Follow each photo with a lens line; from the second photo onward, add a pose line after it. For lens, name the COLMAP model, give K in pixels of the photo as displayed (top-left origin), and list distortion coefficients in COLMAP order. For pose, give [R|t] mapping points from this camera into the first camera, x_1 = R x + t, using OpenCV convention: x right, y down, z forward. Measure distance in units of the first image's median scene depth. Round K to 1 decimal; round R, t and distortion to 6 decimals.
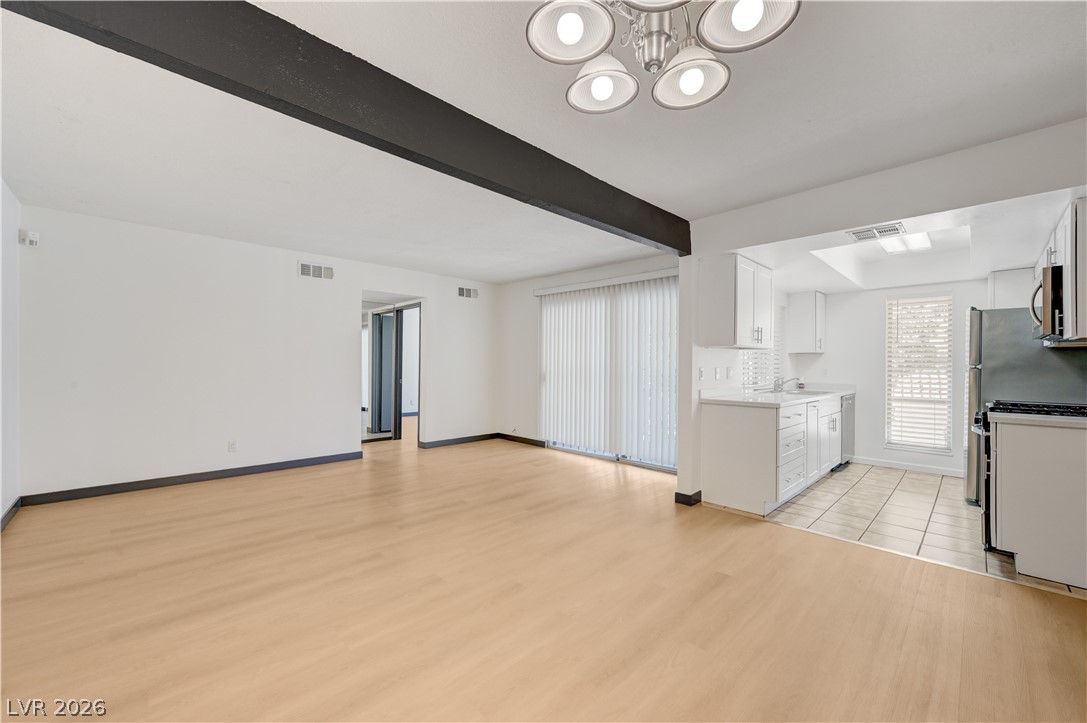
lens RADIAL K [[428.2, 0, 546.7], [0, 428.2, 365.5], [0, 0, 1]] dist [0.000626, -0.000069]
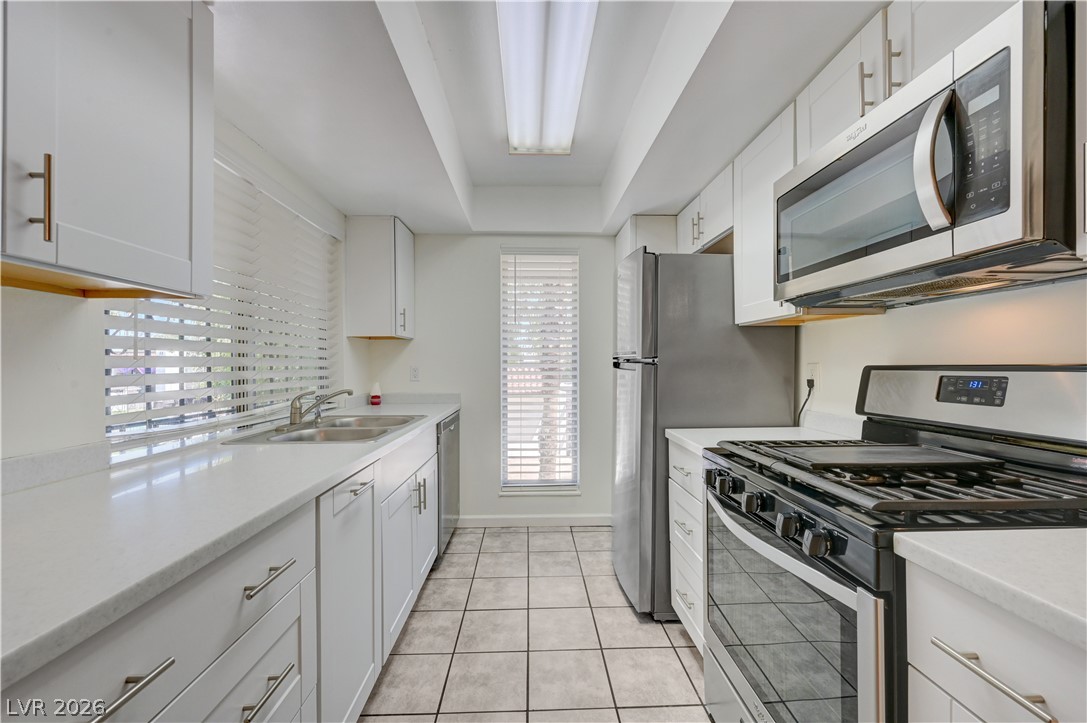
lens RADIAL K [[428.2, 0, 546.7], [0, 428.2, 365.5], [0, 0, 1]] dist [0.000626, -0.000069]
pose [[0.675285, -0.010903, 0.737476, 0.389411], [0.007036, 0.999940, 0.008340, 0.002154], [-0.737523, -0.000443, 0.675321, 0.544998]]
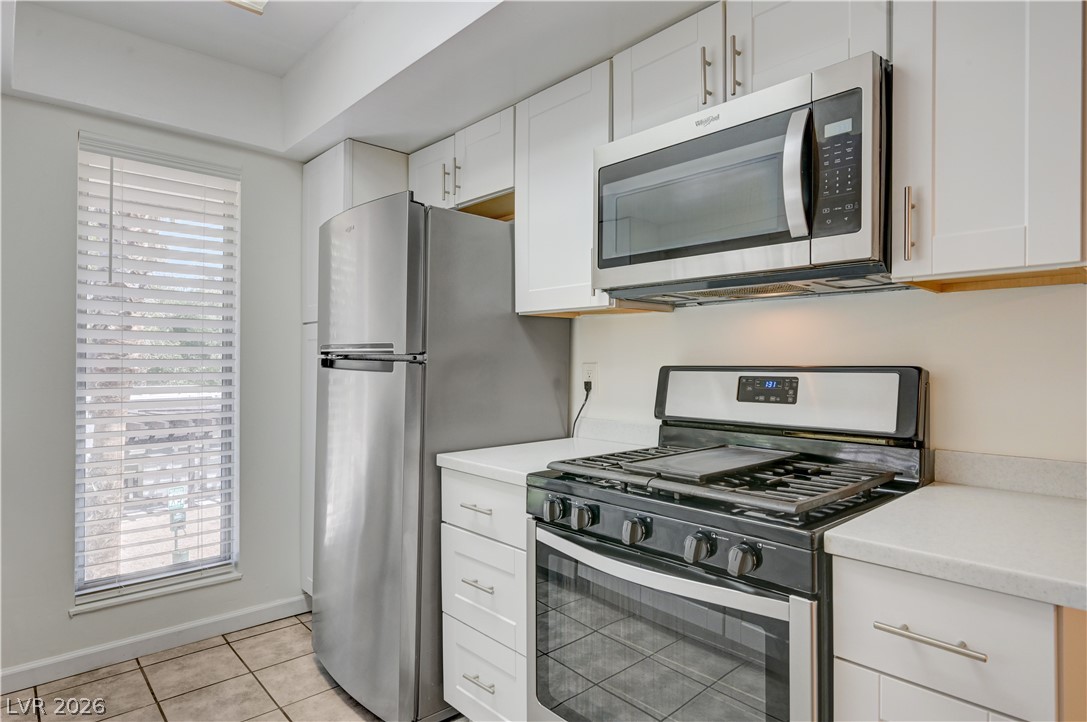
lens RADIAL K [[599.3, 0, 543.5], [0, 599.3, 361.0], [0, 0, 1]] dist [0.000678, 0.000159]
pose [[0.040860, -0.004929, 0.999153, 0.365890], [-0.005052, 0.999974, 0.005140, 0.001392], [-0.999152, -0.005258, 0.040834, 0.642504]]
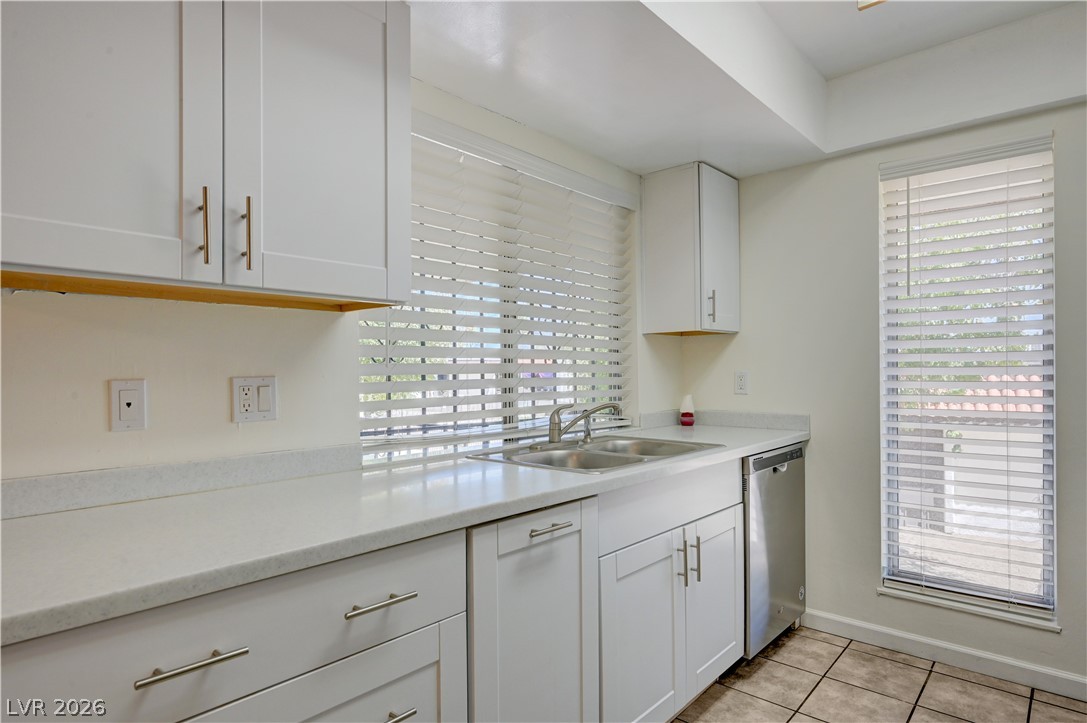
lens RADIAL K [[610.5, 0, 544.0], [0, 610.5, 371.5], [0, 0, 1]] dist [-0.001196, -0.000307]
pose [[0.997683, -0.013716, 0.066630, 0.482081], [0.013581, 0.999905, 0.002479, 0.002069], [-0.066658, -0.001569, 0.997775, 0.515100]]
